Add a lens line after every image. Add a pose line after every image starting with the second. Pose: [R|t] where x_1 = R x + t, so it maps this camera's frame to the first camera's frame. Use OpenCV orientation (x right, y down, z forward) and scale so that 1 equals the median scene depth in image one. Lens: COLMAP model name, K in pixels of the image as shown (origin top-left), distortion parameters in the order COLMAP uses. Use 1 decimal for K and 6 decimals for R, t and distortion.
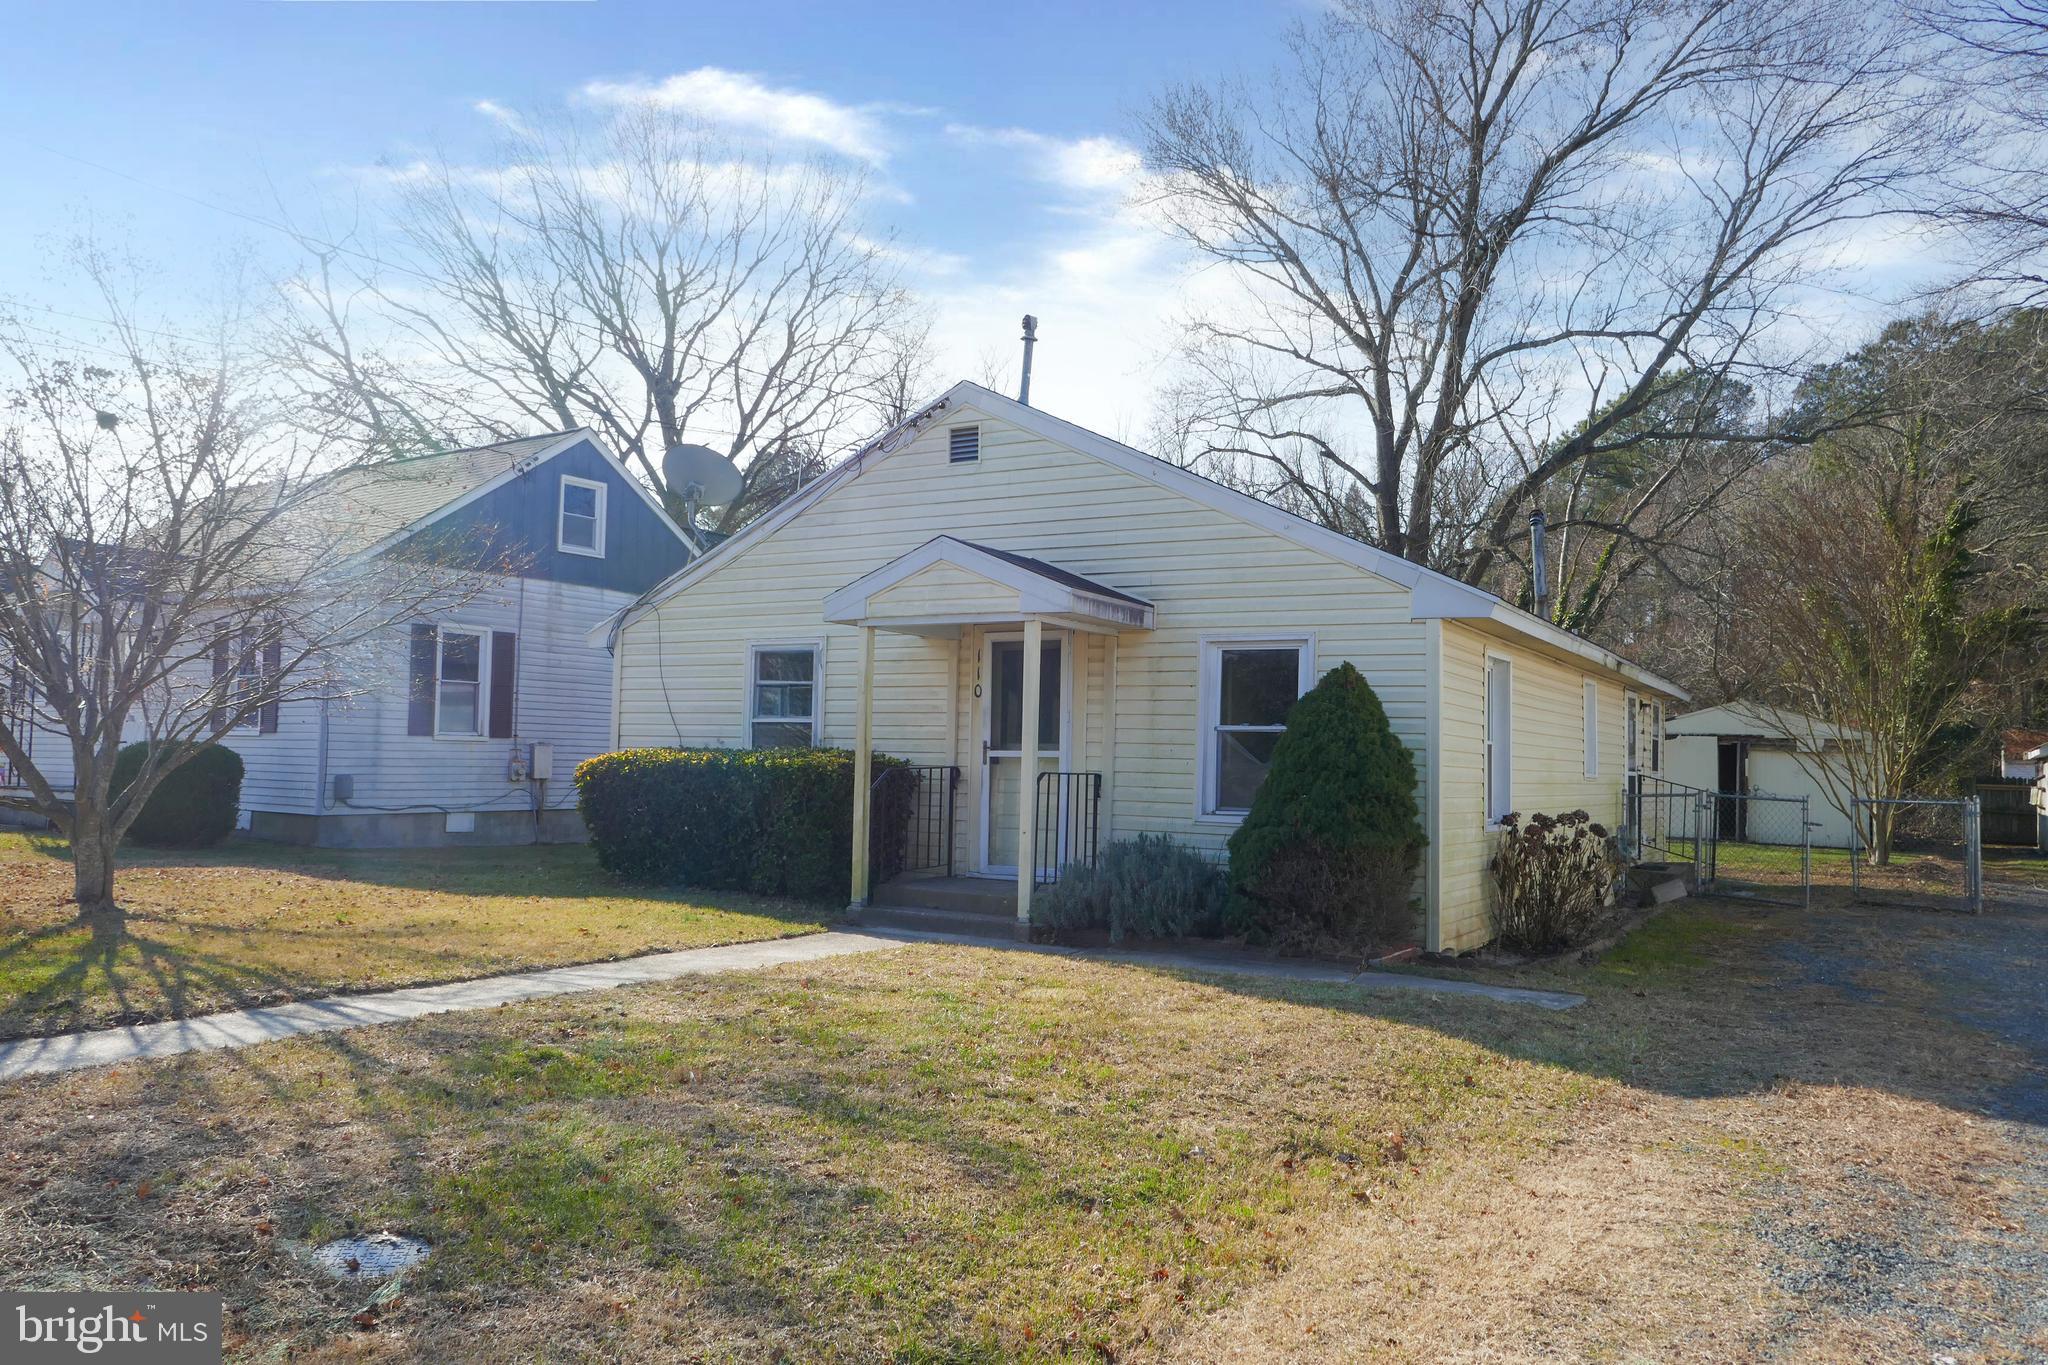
lens RADIAL K [[1480.0, 0, 1017.8], [0, 1480.0, 684.7], [0, 0, 1]] dist [-0.019789, 0.002381]
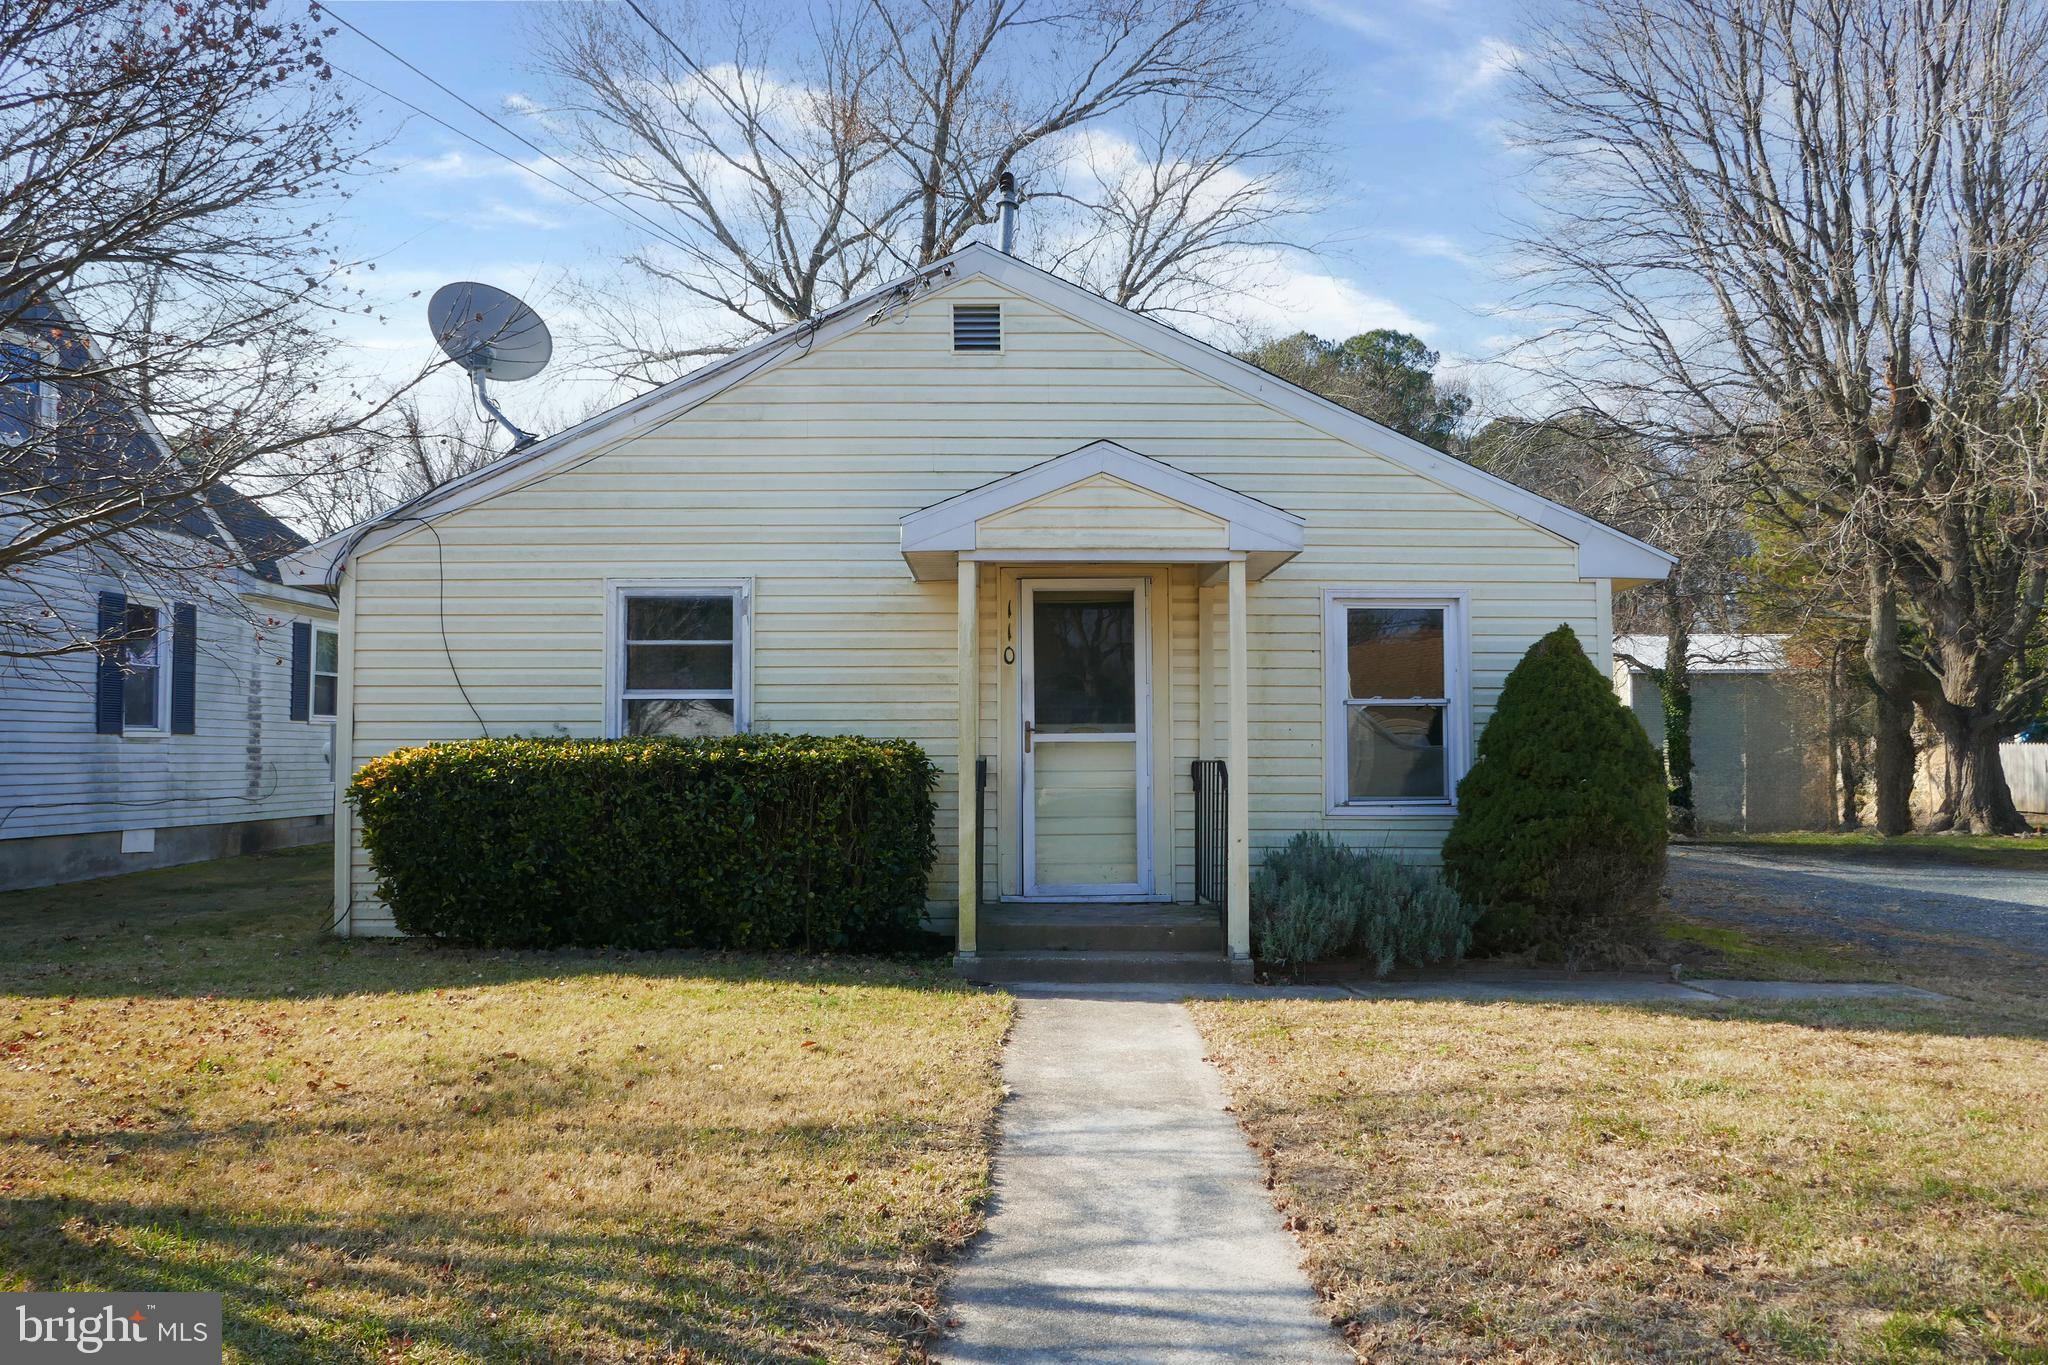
lens RADIAL K [[1480.0, 0, 1017.8], [0, 1480.0, 684.7], [0, 0, 1]] dist [-0.019789, 0.002381]
pose [[0.867058, 0.001666, 0.498204, -0.392494], [-0.008682, 0.999893, 0.011766, 0.009977], [-0.498132, -0.014527, 0.866980, 0.336125]]
